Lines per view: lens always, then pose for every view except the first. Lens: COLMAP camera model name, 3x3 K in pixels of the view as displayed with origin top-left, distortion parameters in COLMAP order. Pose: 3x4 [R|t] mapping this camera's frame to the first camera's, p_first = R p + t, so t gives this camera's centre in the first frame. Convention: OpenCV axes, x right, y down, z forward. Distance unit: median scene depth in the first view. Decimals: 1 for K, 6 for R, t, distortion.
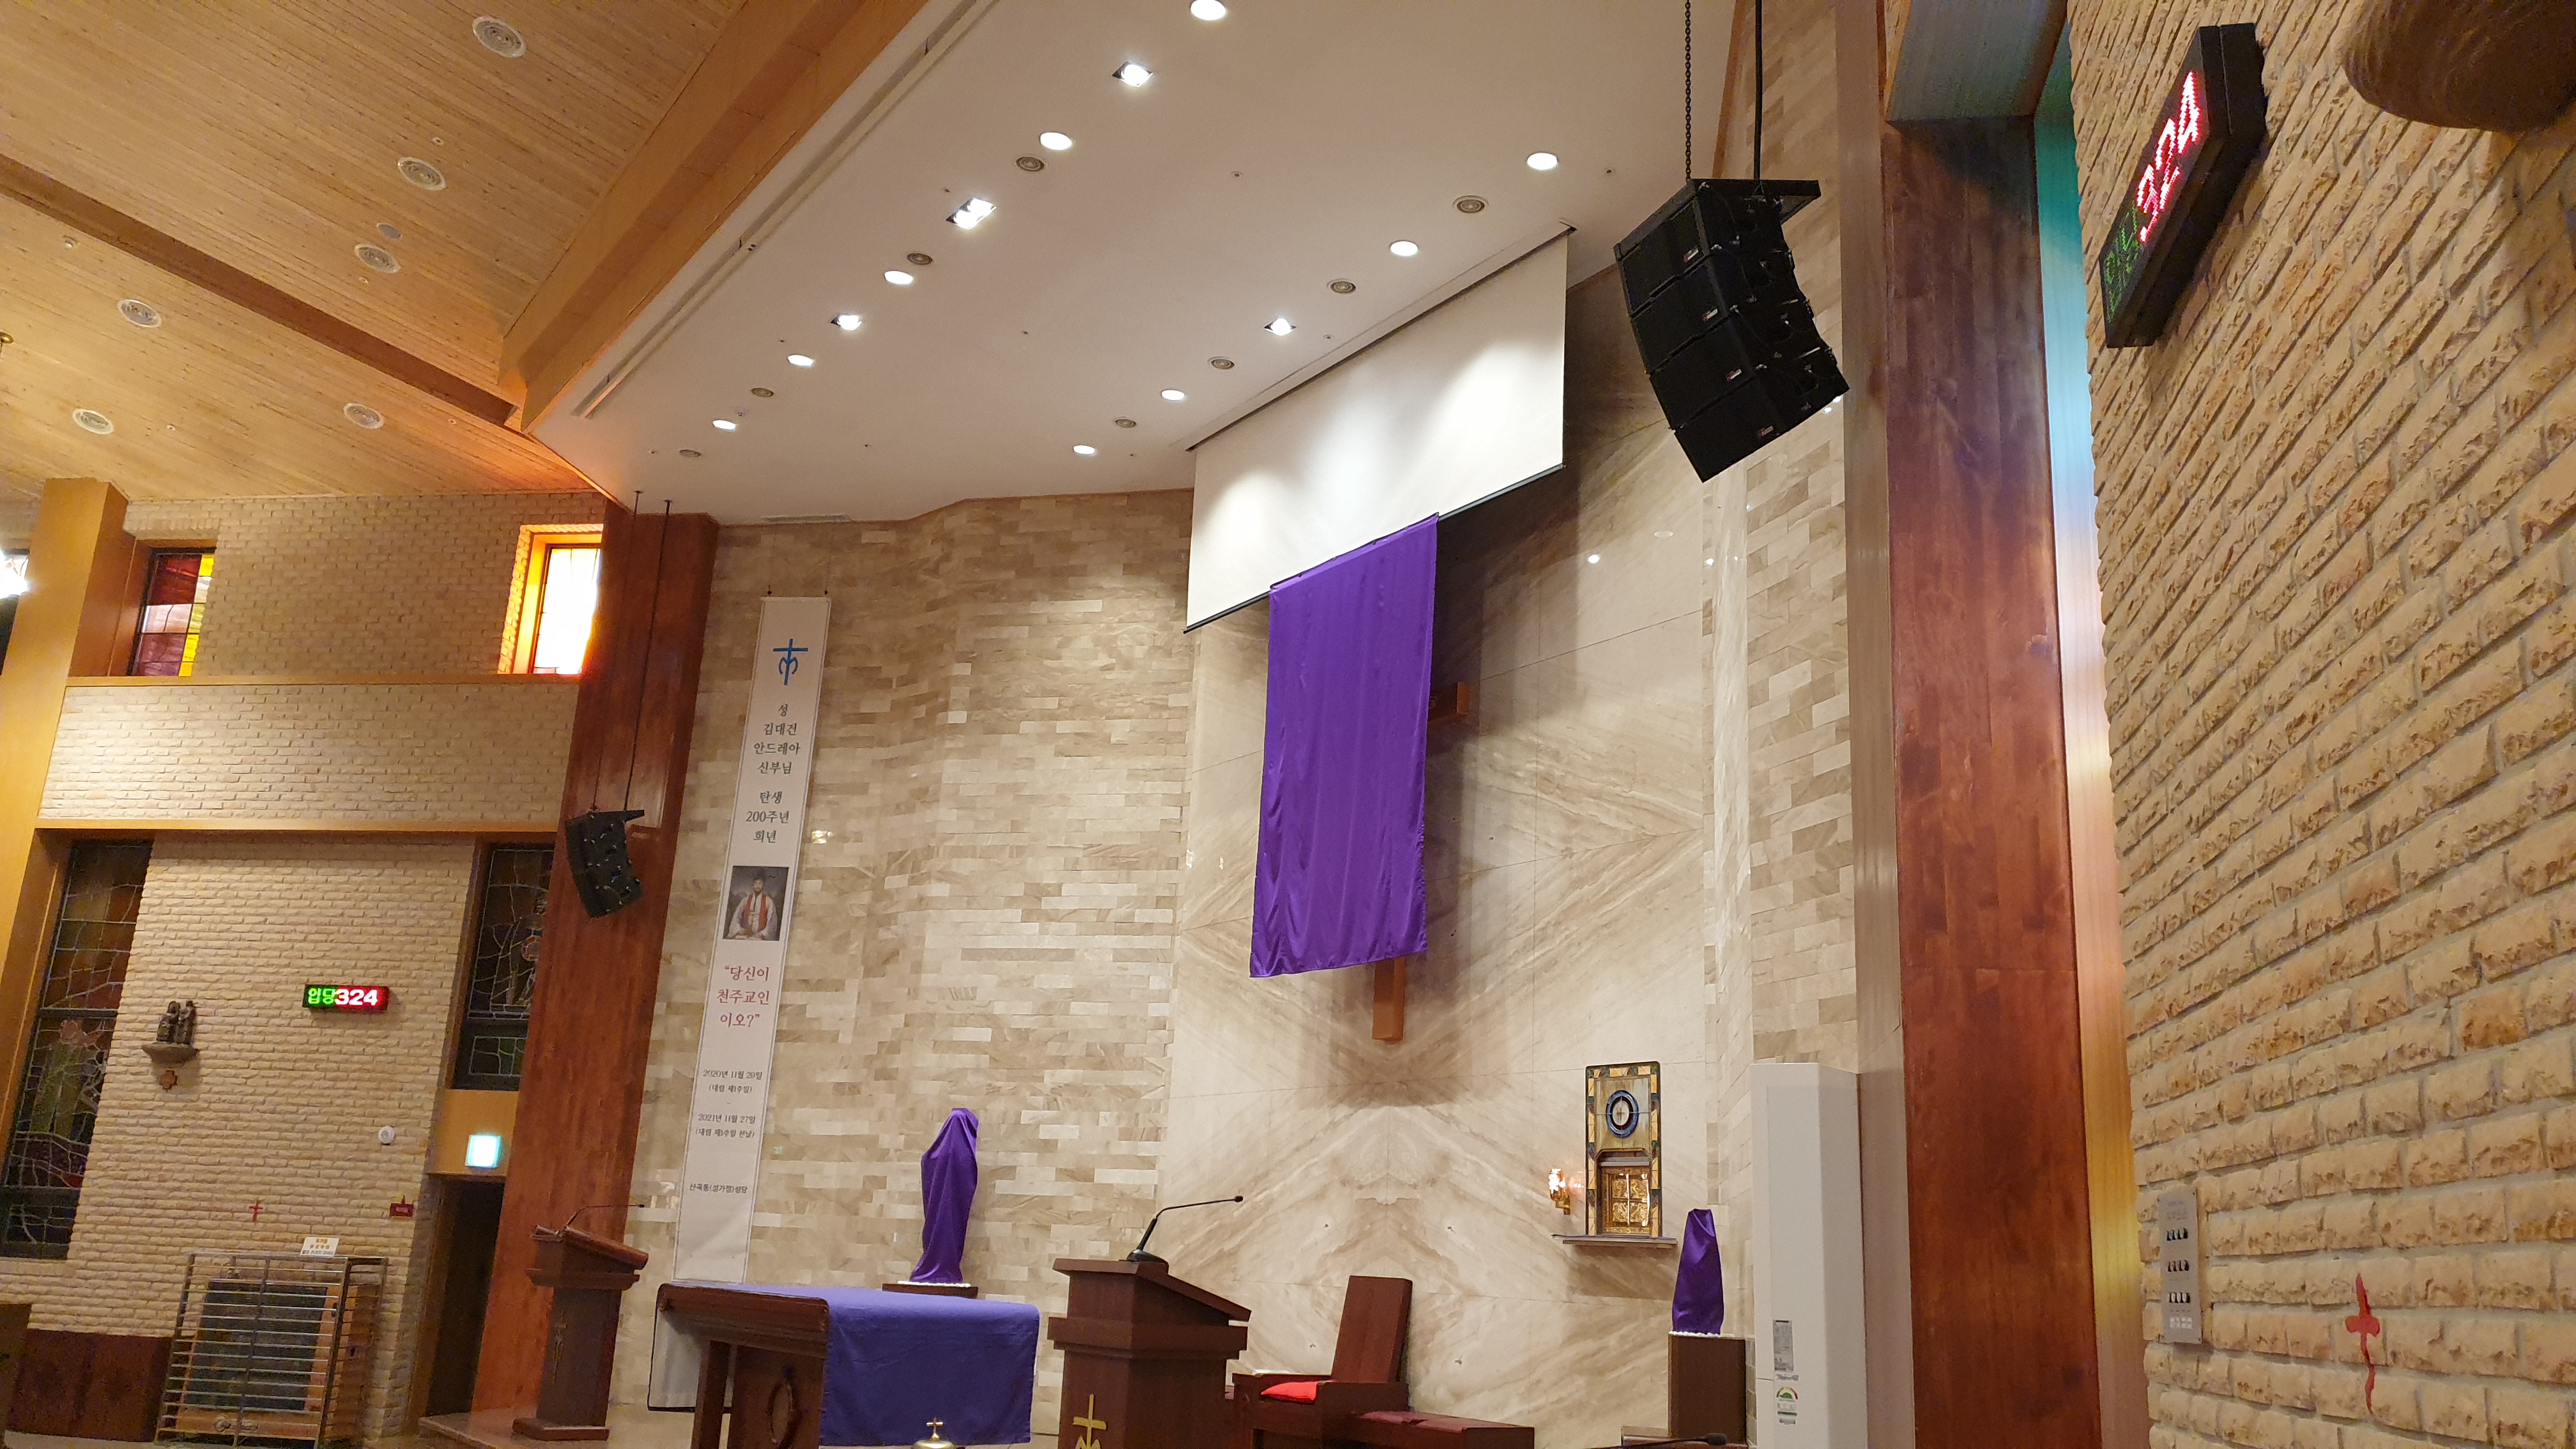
lens RADIAL K [[1917.3, 0, 1350.5], [0, 1917.3, 735.0], [0, 0, 1]] dist [0.171521, -0.427483]
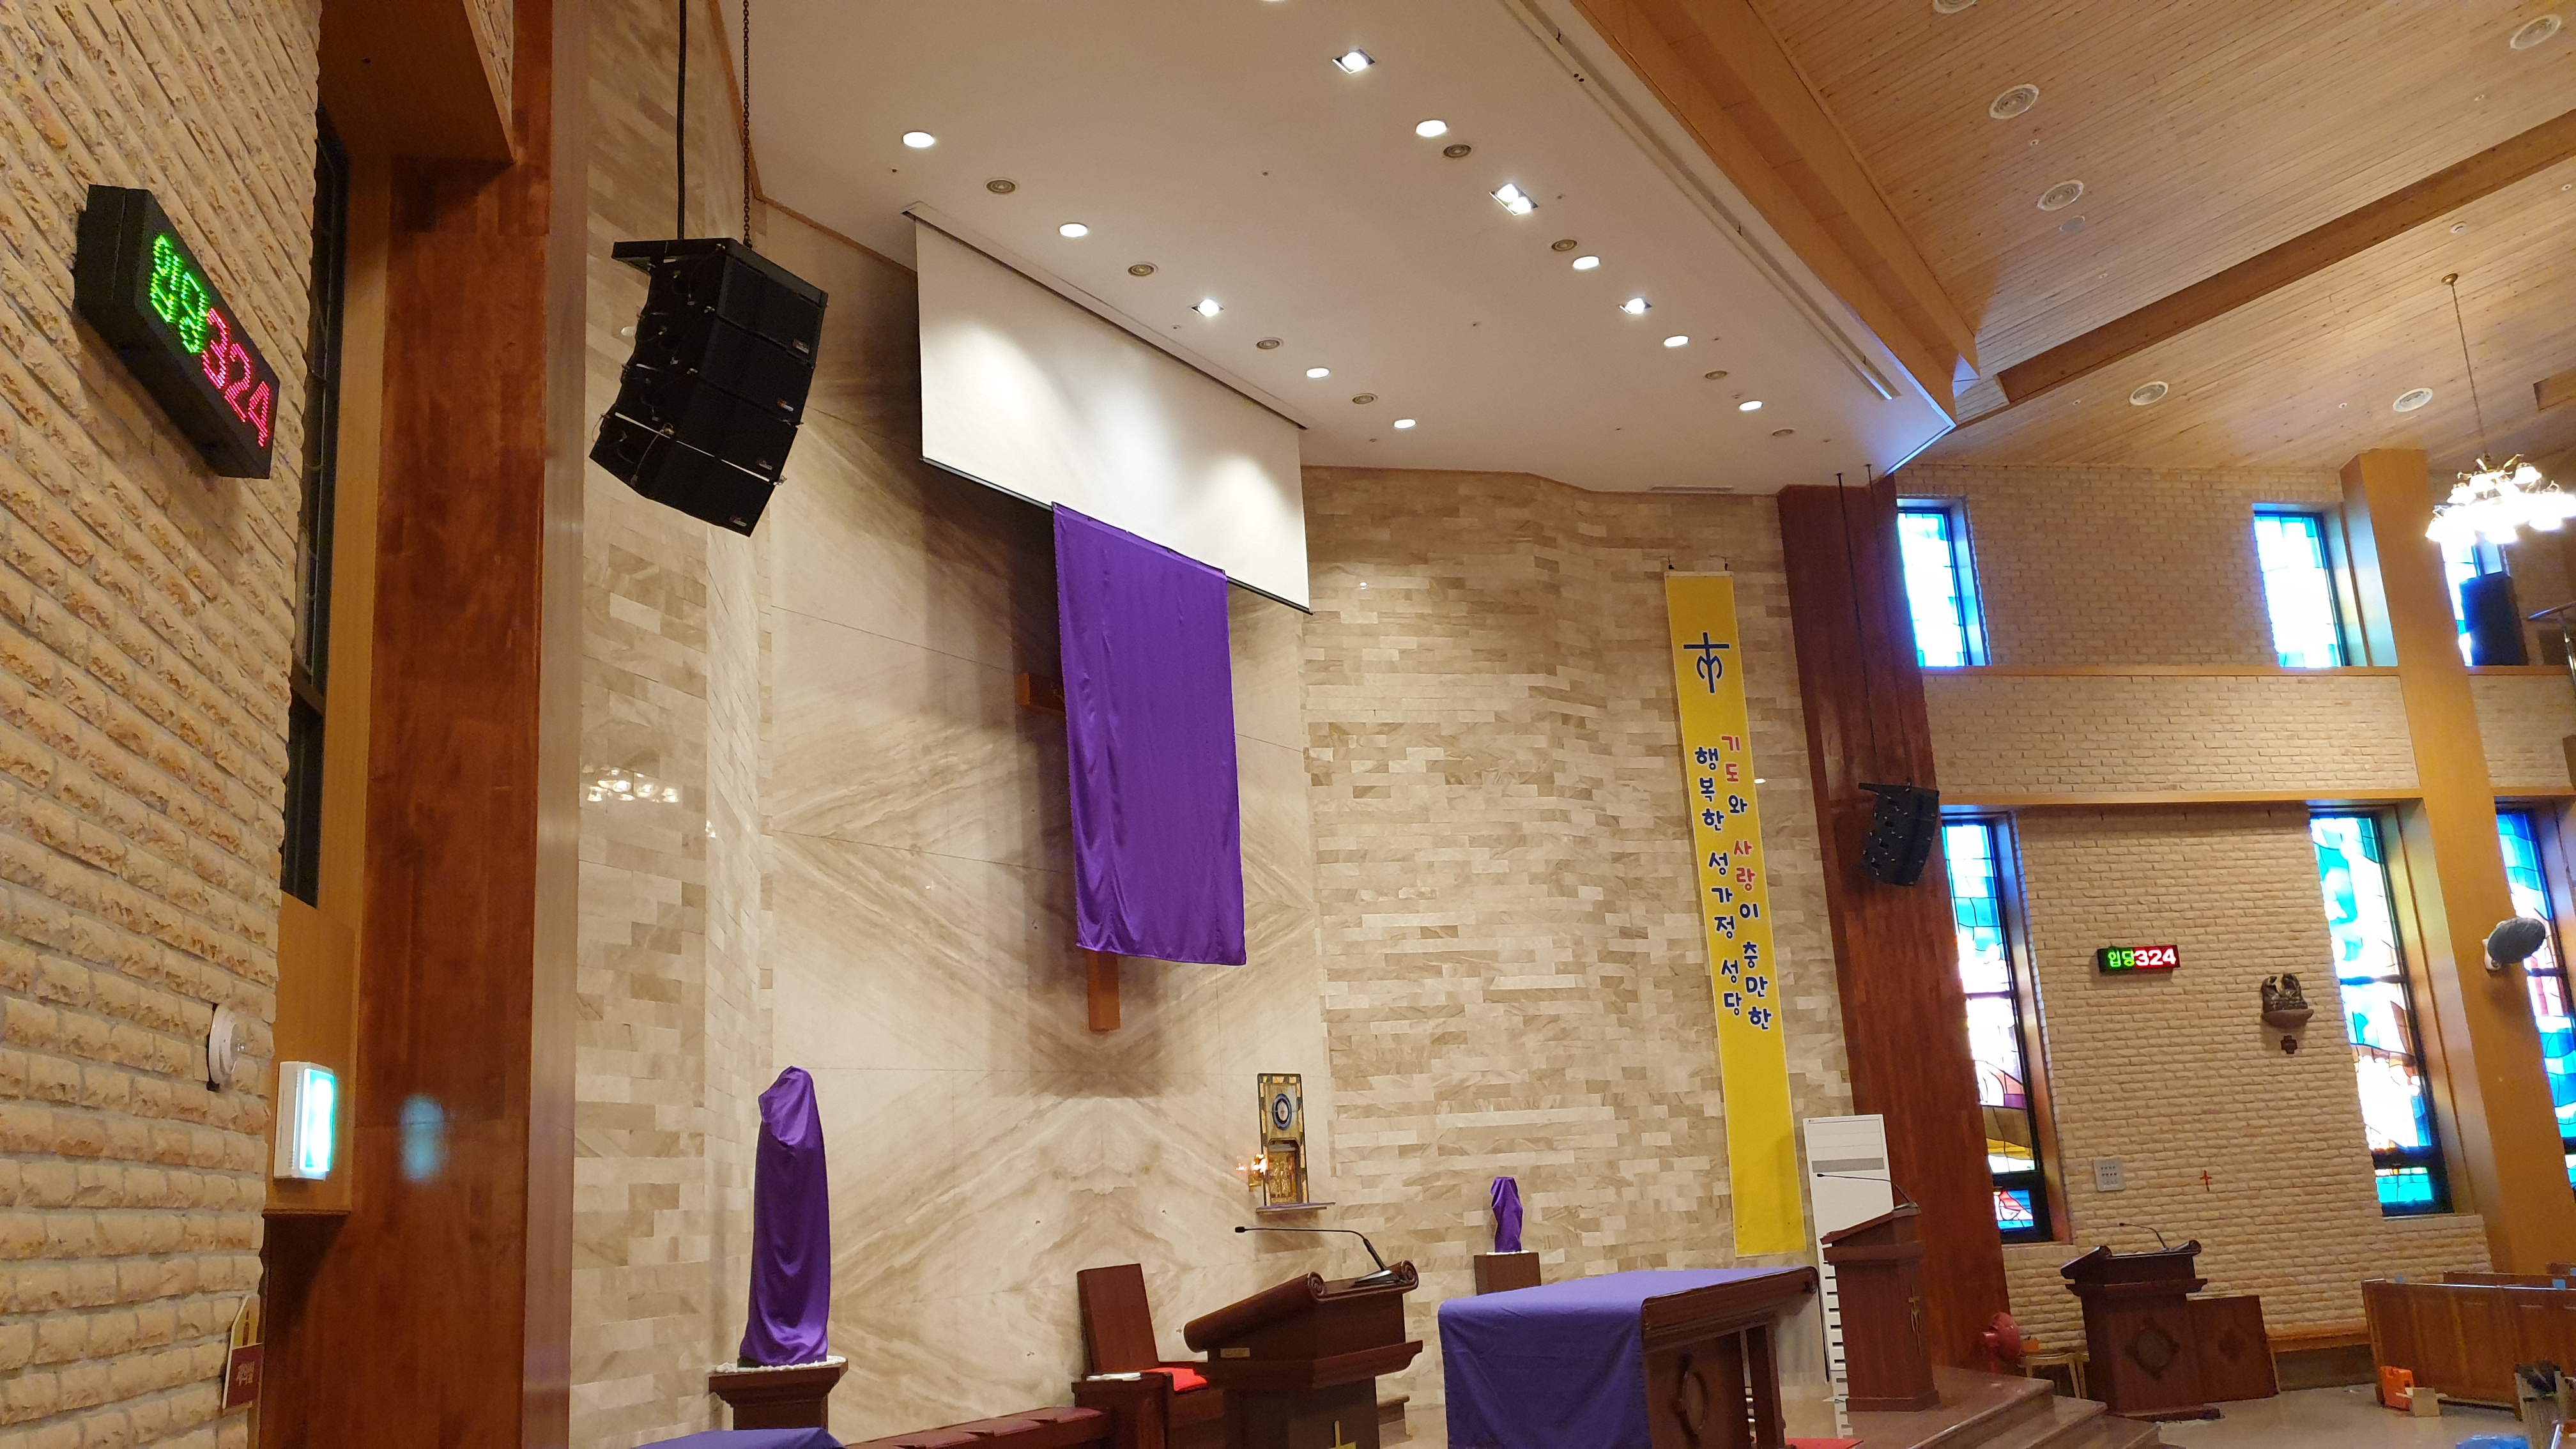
lens RADIAL K [[1956.9, 0, 1282.9], [0, 1956.9, 739.8], [0, 0, 1]] dist [0.229940, -0.572783]
pose [[-0.349795, 0.187513, 0.917868, -0.811656], [-0.199822, 0.942283, -0.268652, 0.225529], [-0.915267, -0.277384, -0.292137, 1.038655]]
